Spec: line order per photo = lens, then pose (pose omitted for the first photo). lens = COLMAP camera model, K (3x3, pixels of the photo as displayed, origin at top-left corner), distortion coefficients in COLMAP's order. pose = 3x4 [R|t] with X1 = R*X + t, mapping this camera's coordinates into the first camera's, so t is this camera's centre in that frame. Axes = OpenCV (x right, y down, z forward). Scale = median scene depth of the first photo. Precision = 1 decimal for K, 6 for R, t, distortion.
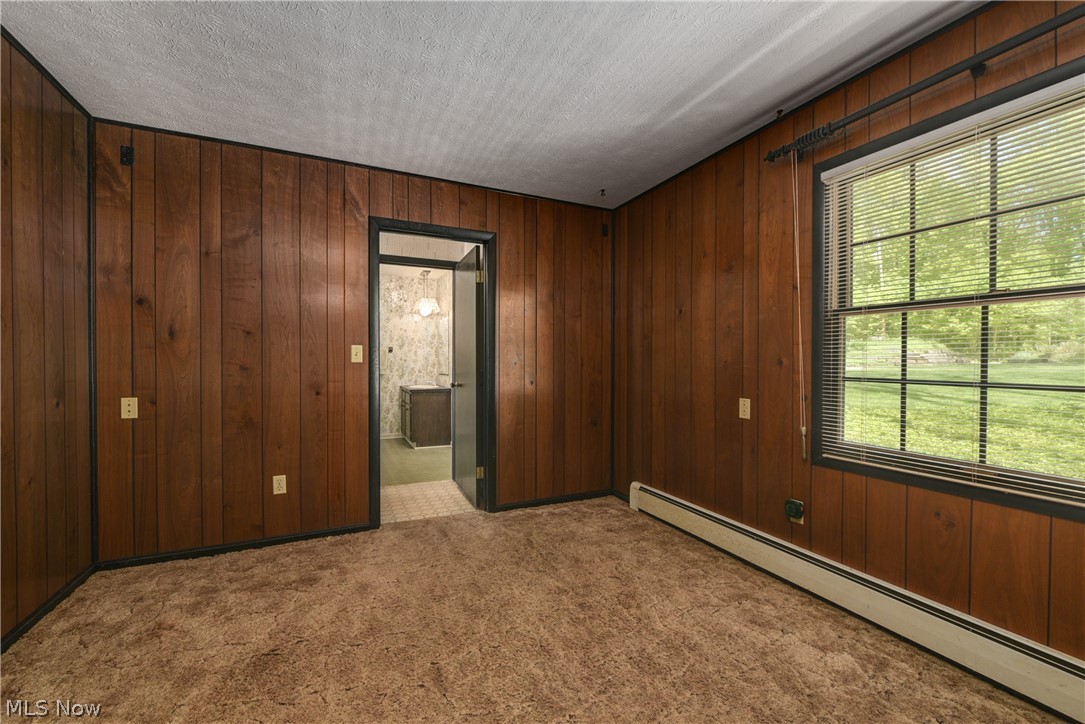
lens RADIAL K [[439.9, 0, 539.4], [0, 439.9, 364.9], [0, 0, 1]] dist [-0.000659, -0.000137]
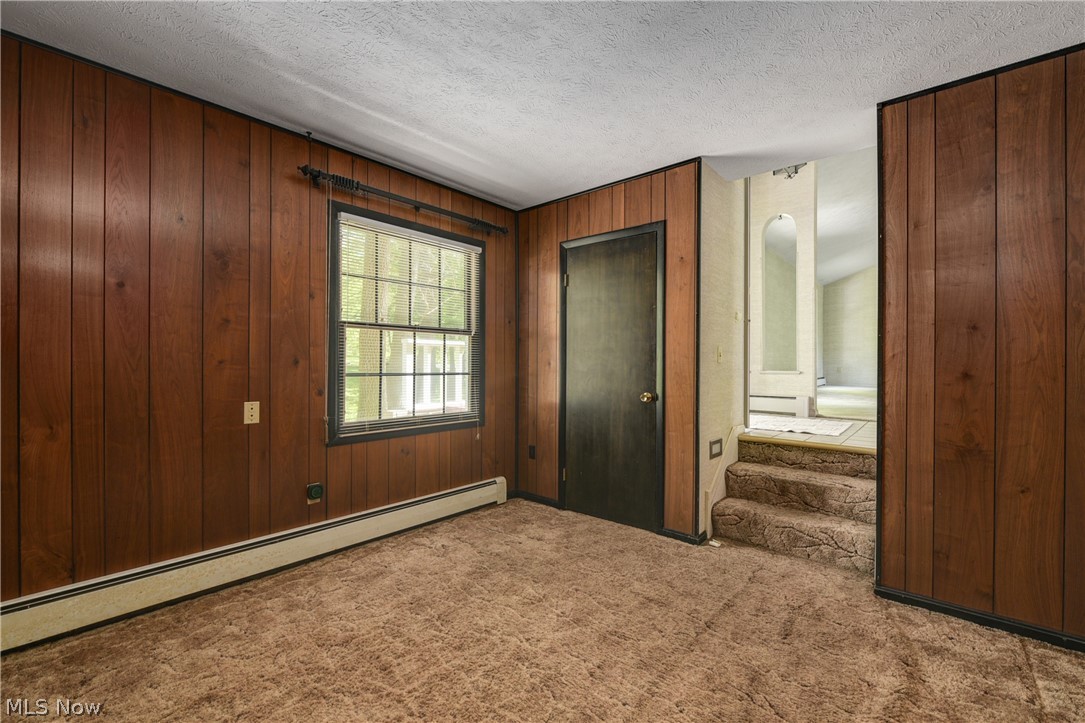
lens RADIAL K [[463.8, 0, 542.5], [0, 463.8, 361.5], [0, 0, 1]] dist [0.000232, 0.000093]
pose [[-0.406436, -0.003288, 0.913673, -0.728685], [0.000726, 0.999992, 0.003922, -0.012305], [-0.913679, 0.002257, -0.406430, 0.920180]]
